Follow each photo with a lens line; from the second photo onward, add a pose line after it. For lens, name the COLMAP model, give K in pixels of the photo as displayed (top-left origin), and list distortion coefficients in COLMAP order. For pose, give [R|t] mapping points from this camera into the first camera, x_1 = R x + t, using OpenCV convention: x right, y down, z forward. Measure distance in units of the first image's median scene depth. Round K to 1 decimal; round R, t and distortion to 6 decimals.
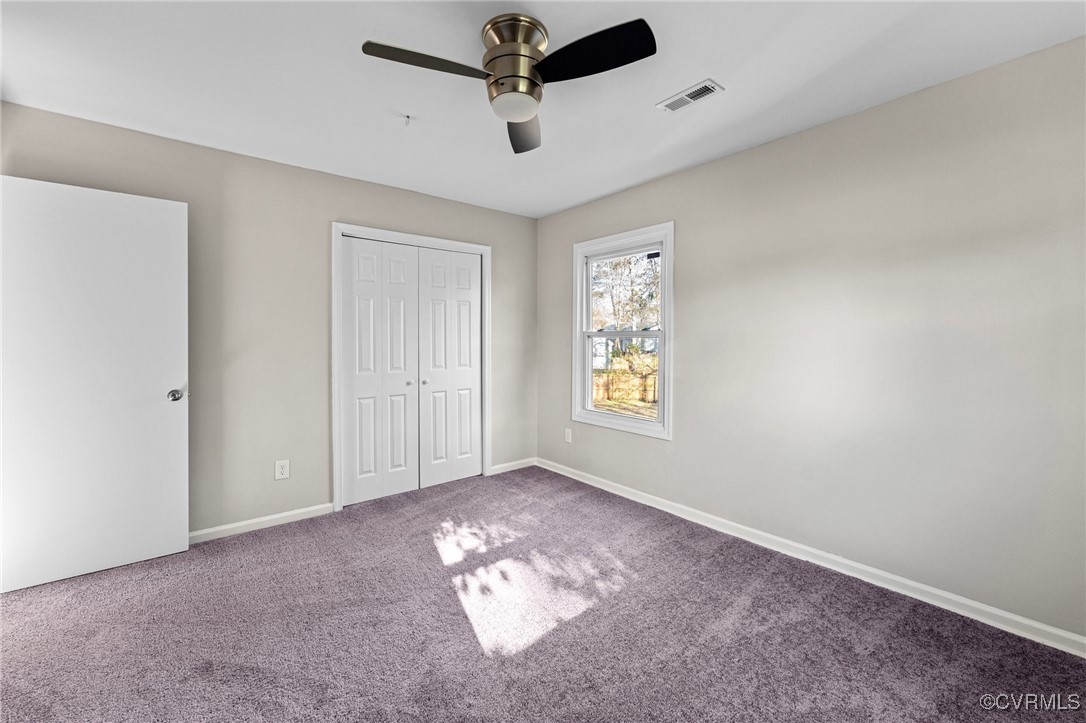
lens RADIAL K [[442.4, 0, 544.2], [0, 442.4, 336.9], [0, 0, 1]] dist [0.002481, 0.000344]
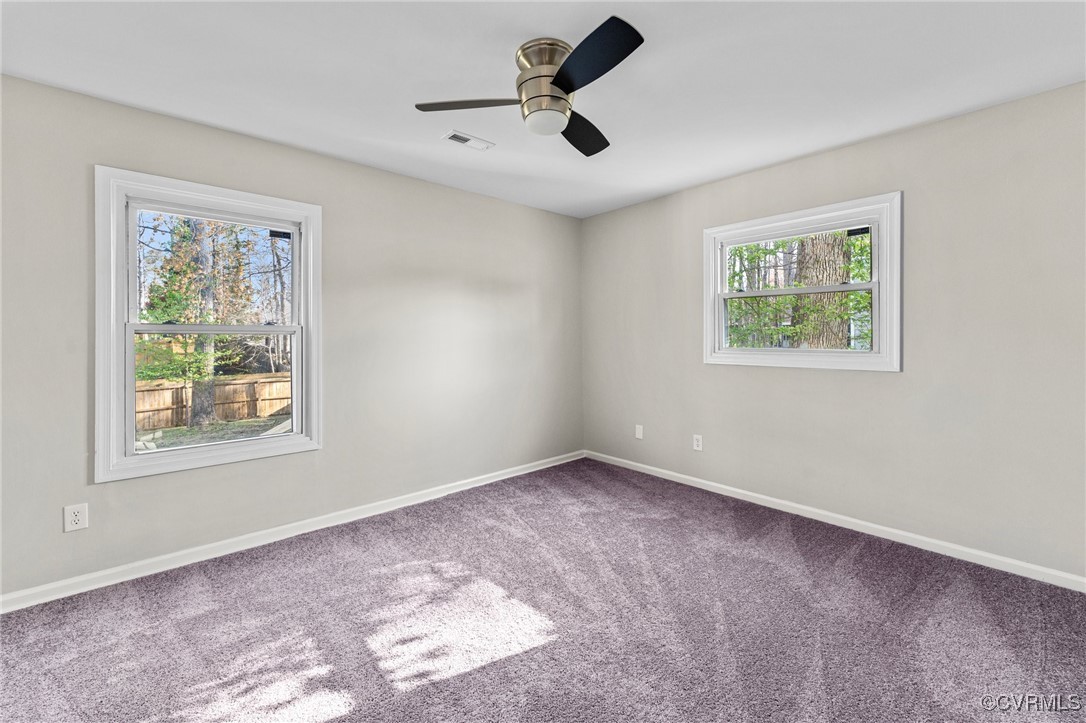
lens RADIAL K [[442.4, 0, 544.2], [0, 442.4, 336.9], [0, 0, 1]] dist [0.002481, 0.000344]
pose [[-0.027708, 0.003048, 0.999611, -0.826055], [0.002492, 0.999992, -0.002980, 0.013716], [-0.999613, 0.002409, -0.027715, 0.746610]]
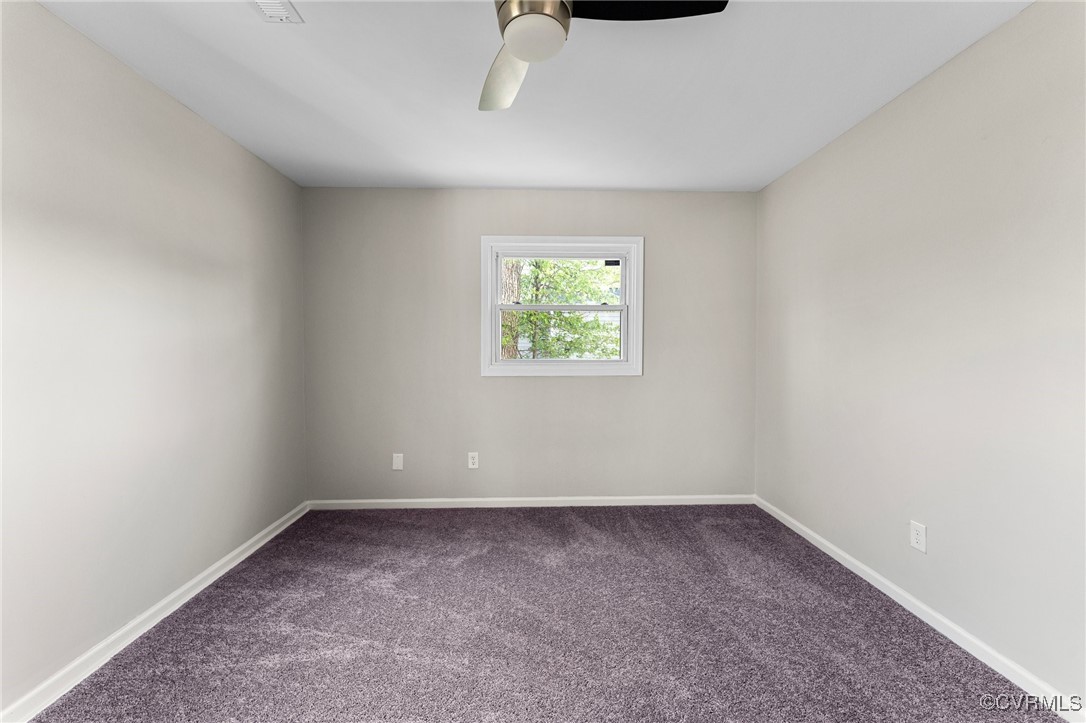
lens RADIAL K [[440.8, 0, 545.9], [0, 440.8, 354.2], [0, 0, 1]] dist [0.001786, 0.000292]
pose [[-0.784355, -0.007986, 0.620260, -0.403574], [0.002380, 0.999871, 0.015882, 0.006148], [-0.620307, 0.013934, -0.784235, 1.140284]]
